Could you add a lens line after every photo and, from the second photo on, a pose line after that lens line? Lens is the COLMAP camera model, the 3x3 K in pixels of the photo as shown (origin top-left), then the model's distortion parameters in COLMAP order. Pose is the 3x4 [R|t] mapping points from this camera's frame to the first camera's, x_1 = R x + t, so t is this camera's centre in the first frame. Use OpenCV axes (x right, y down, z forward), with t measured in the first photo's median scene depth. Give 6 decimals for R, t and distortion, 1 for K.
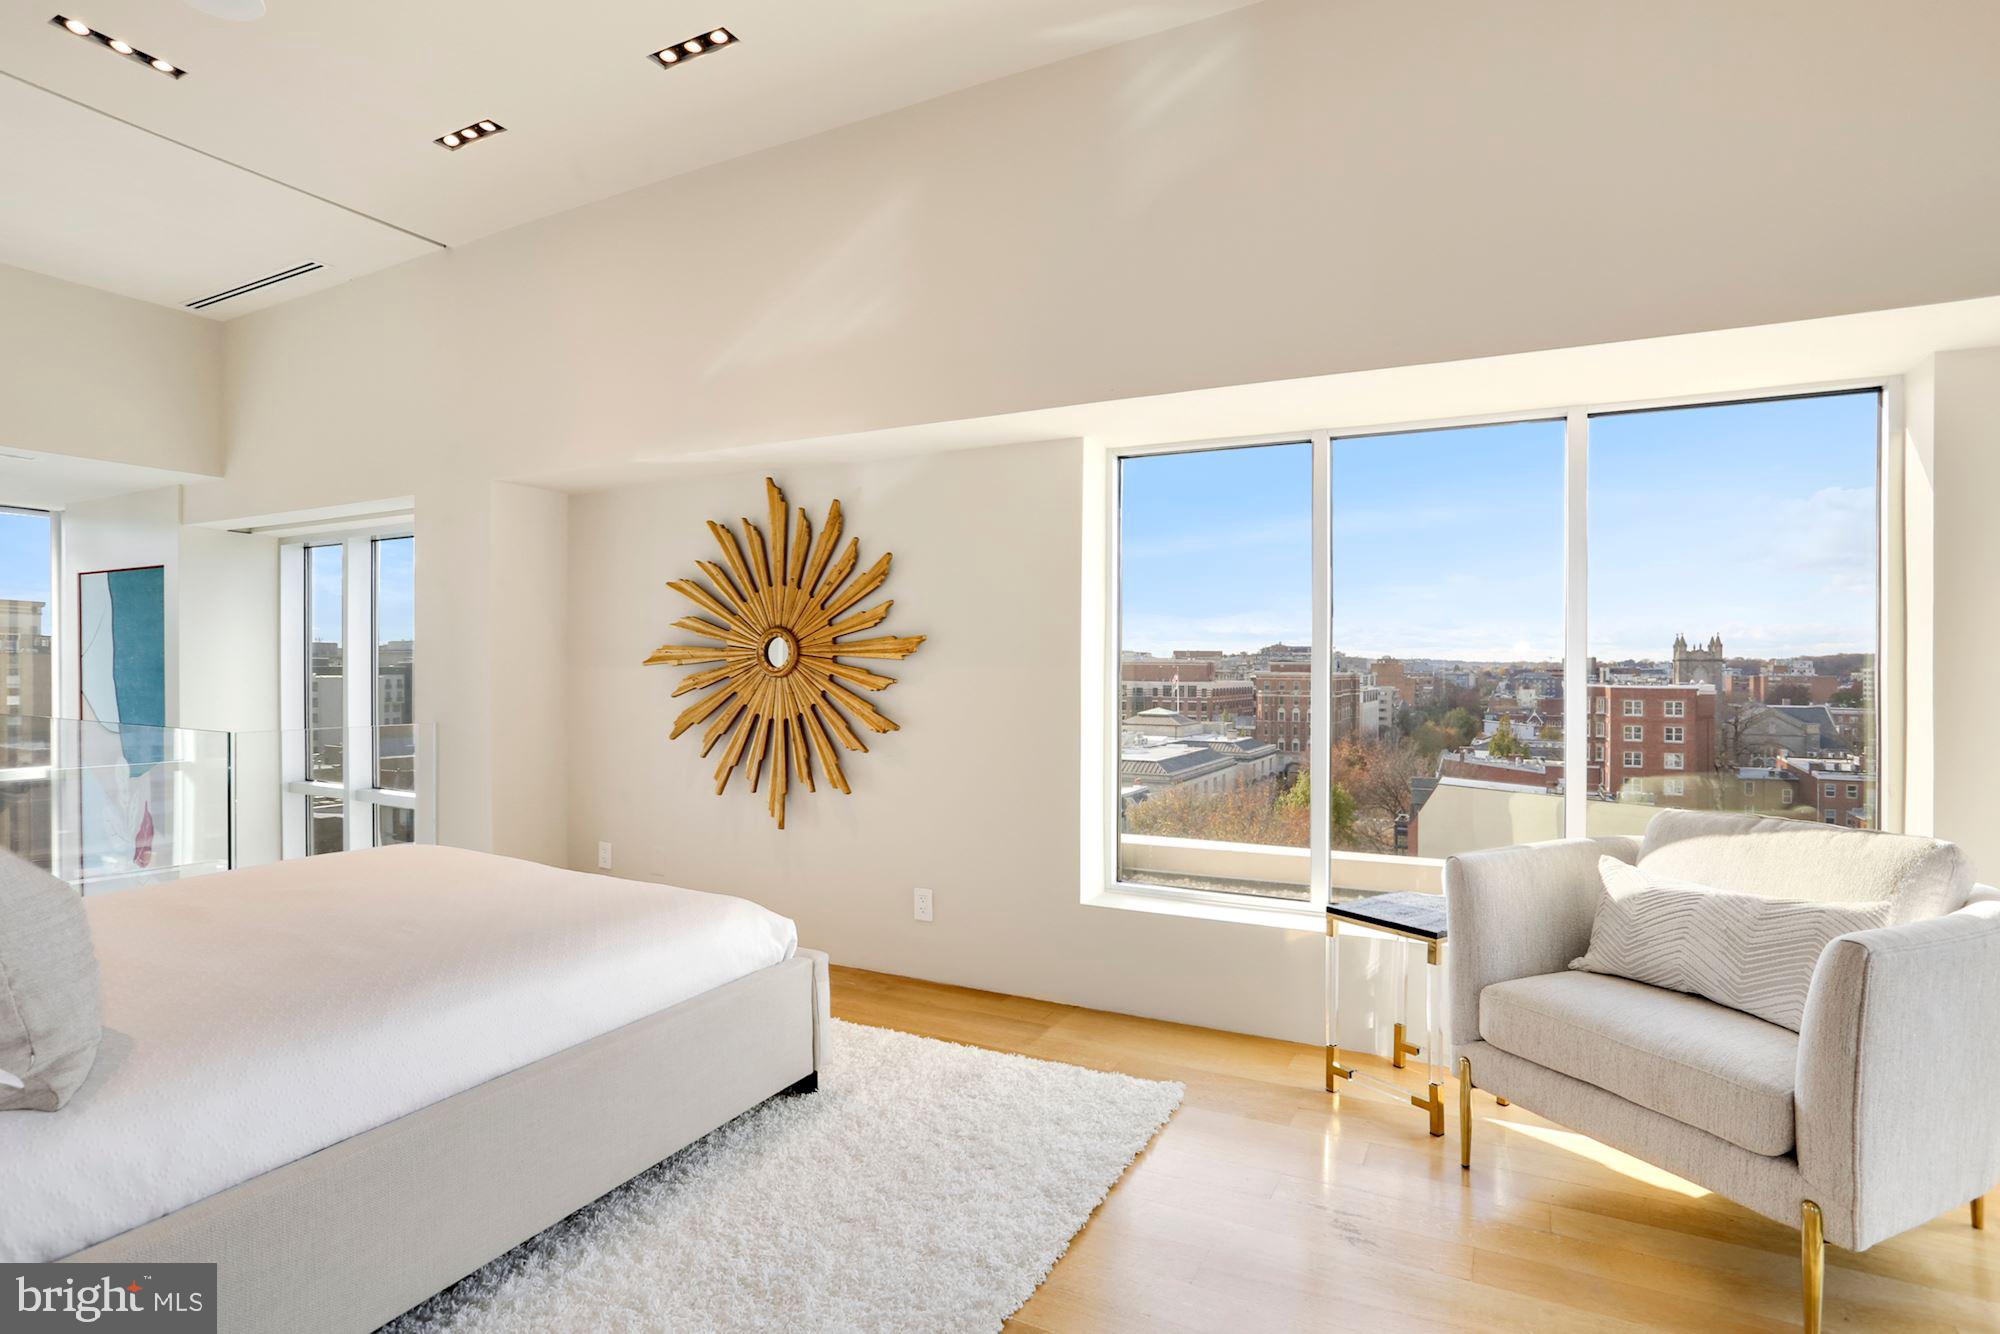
lens RADIAL K [[1010.2, 0, 987.4], [0, 1010.2, 683.3], [0, 0, 1]] dist [-0.053894, 0.026845]
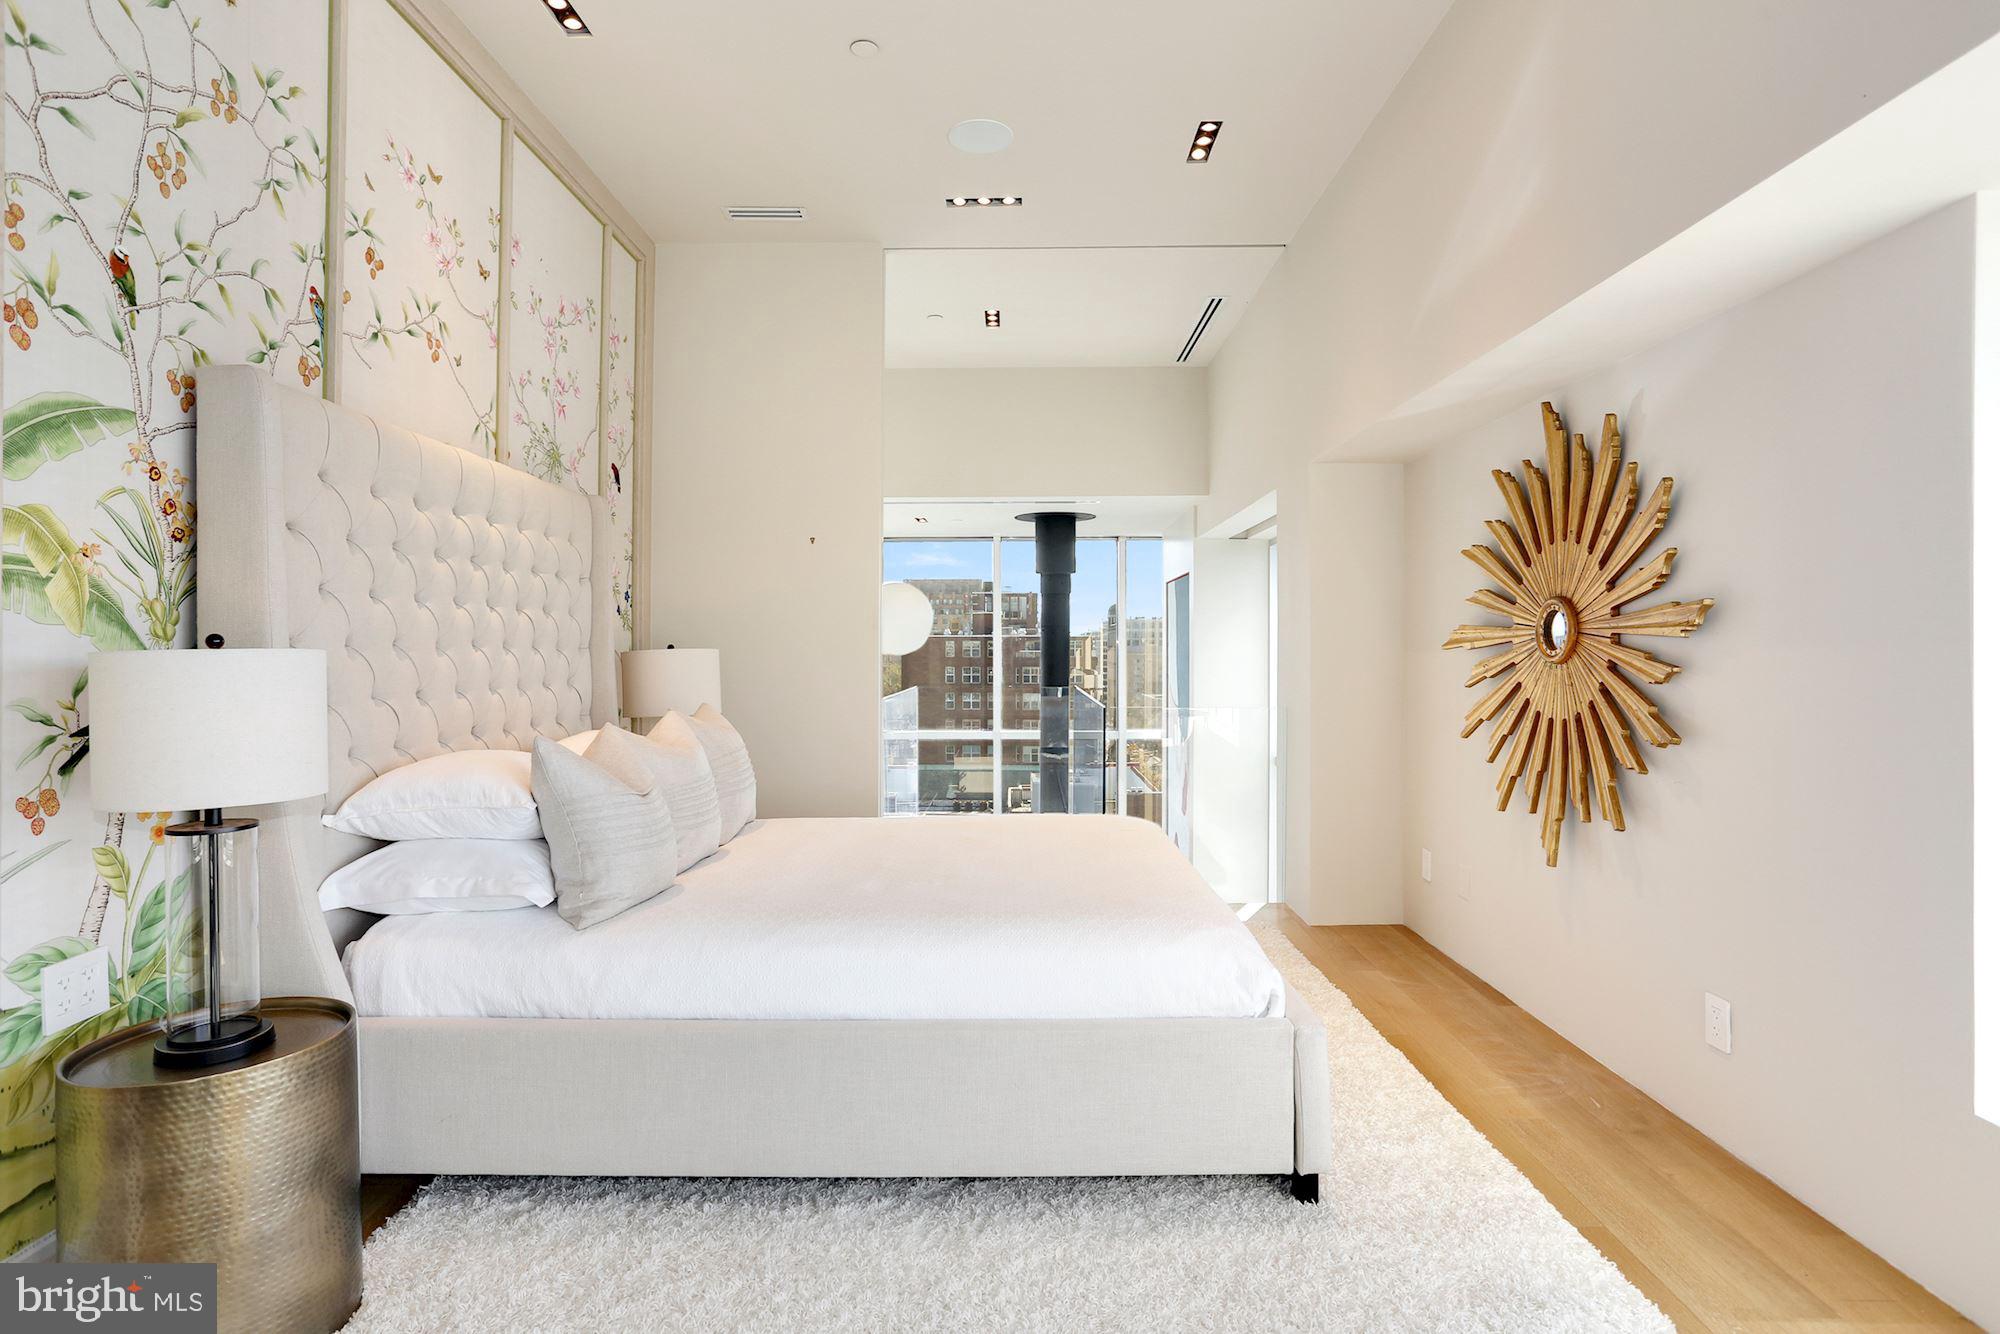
lens RADIAL K [[1010.2, 0, 991.0], [0, 1010.2, 647.0], [0, 0, 1]] dist [-0.053894, 0.026845]
pose [[0.447126, -0.008372, -0.894432, 0.272135], [-0.009543, 0.999855, -0.014130, -0.003840], [0.894420, 0.014853, 0.446981, 0.292599]]
